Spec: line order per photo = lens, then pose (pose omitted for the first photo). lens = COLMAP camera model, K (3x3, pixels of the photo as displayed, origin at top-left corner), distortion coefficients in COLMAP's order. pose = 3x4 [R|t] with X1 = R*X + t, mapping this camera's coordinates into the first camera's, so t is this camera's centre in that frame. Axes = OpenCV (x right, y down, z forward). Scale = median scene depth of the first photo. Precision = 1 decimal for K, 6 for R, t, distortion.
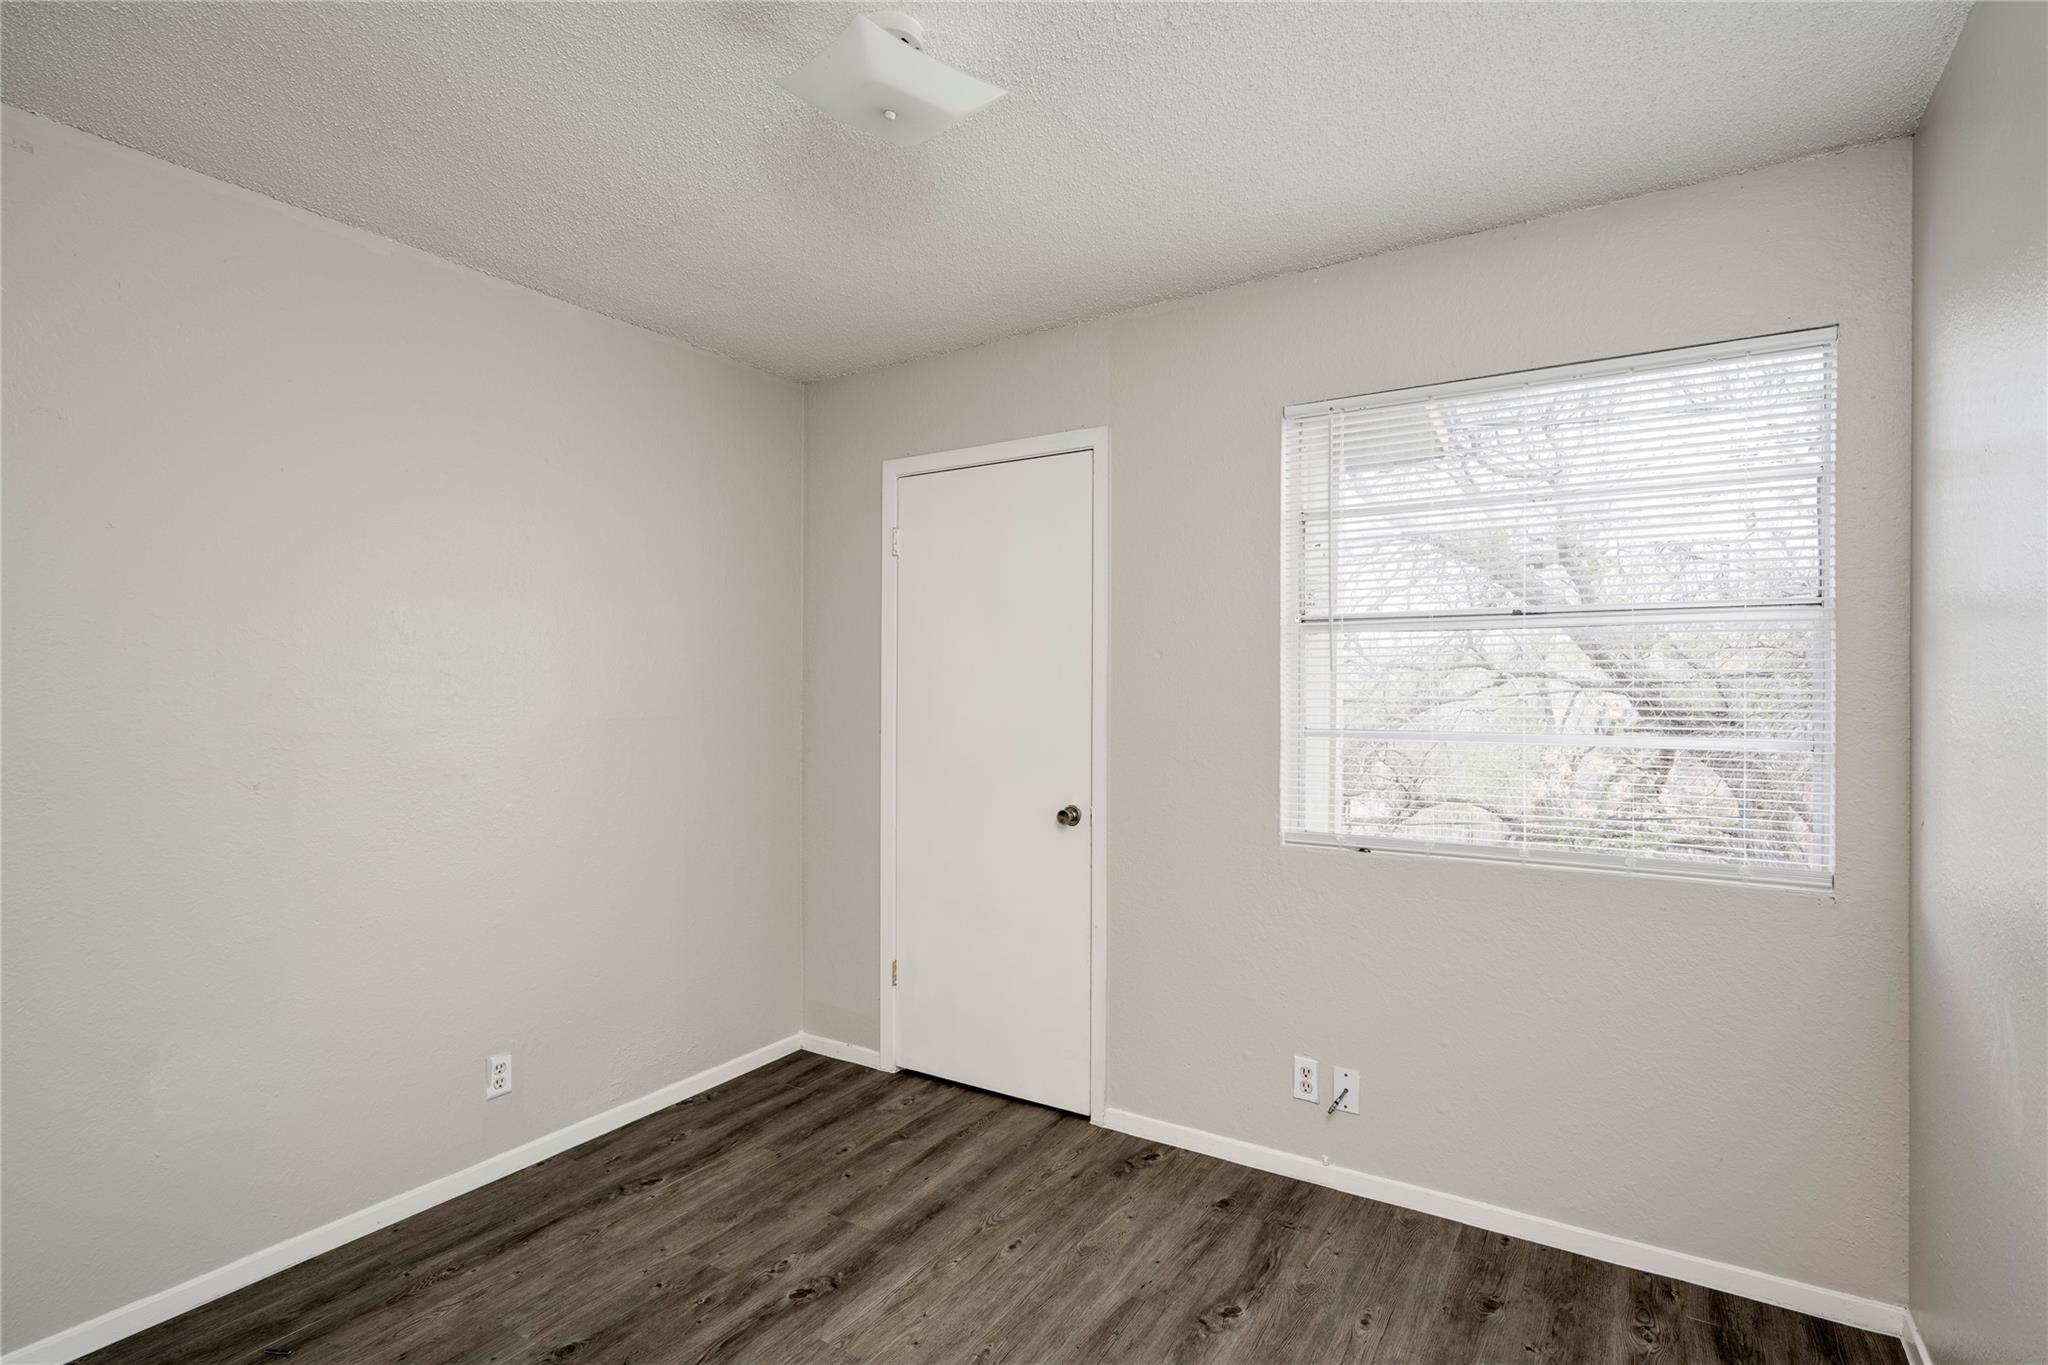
lens RADIAL K [[965.4, 0, 1019.0], [0, 965.4, 686.1], [0, 0, 1]] dist [-0.015976, 0.002016]
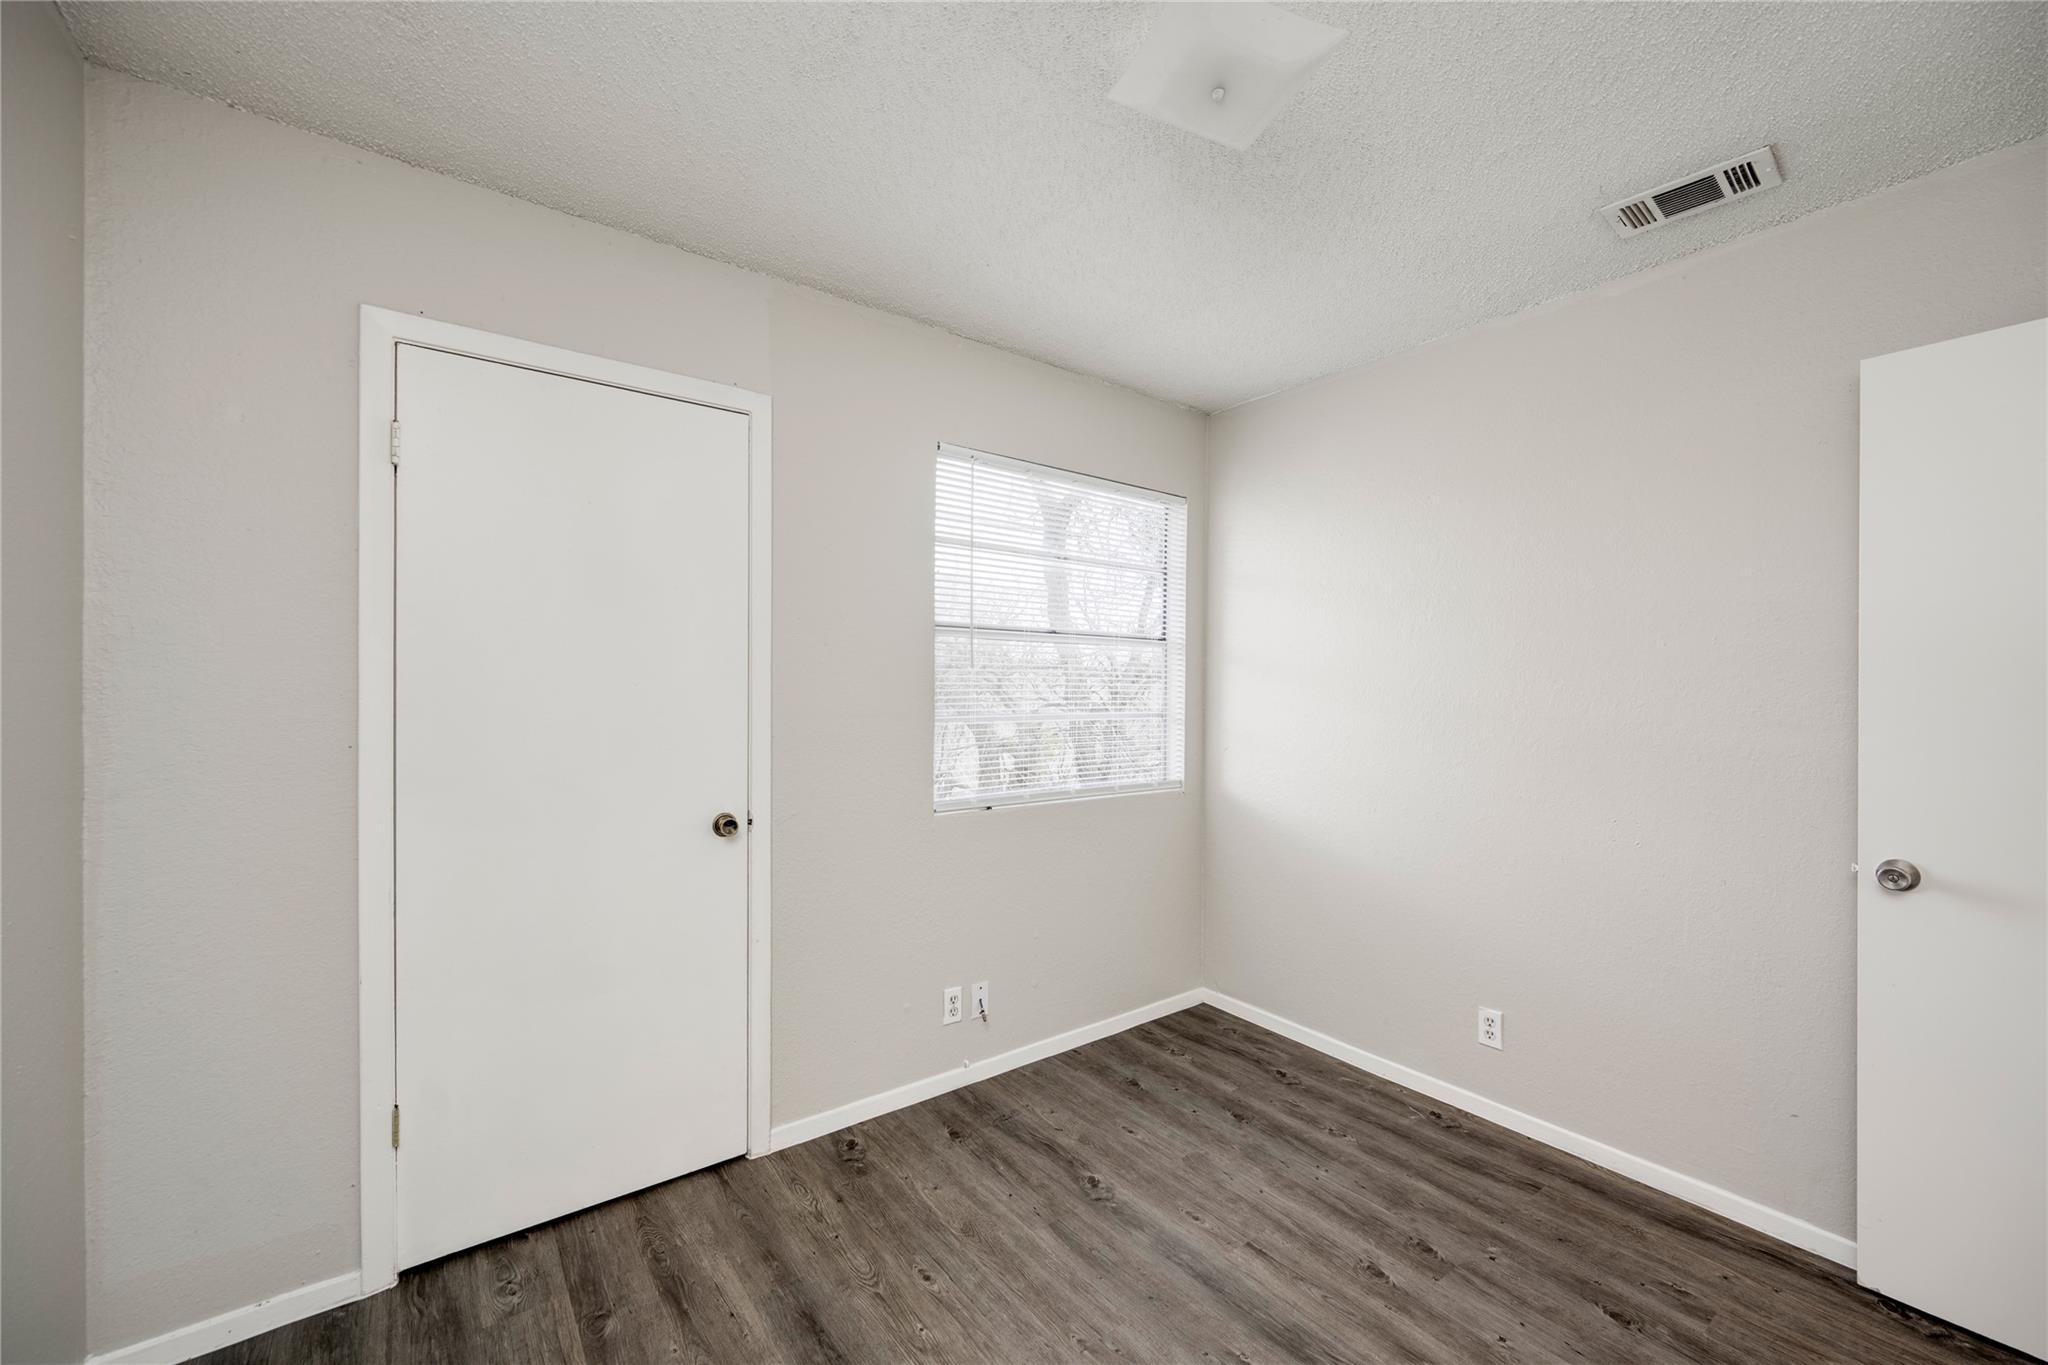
lens RADIAL K [[811.9, 0, 1020.3], [0, 811.9, 688.3], [0, 0, 1]] dist [-0.009250, 0.000062]
pose [[0.352060, -0.004130, 0.935968, -0.642037], [-0.010534, 0.999909, 0.008375, 0.000533], [-0.935918, -0.012808, 0.351984, 0.582498]]
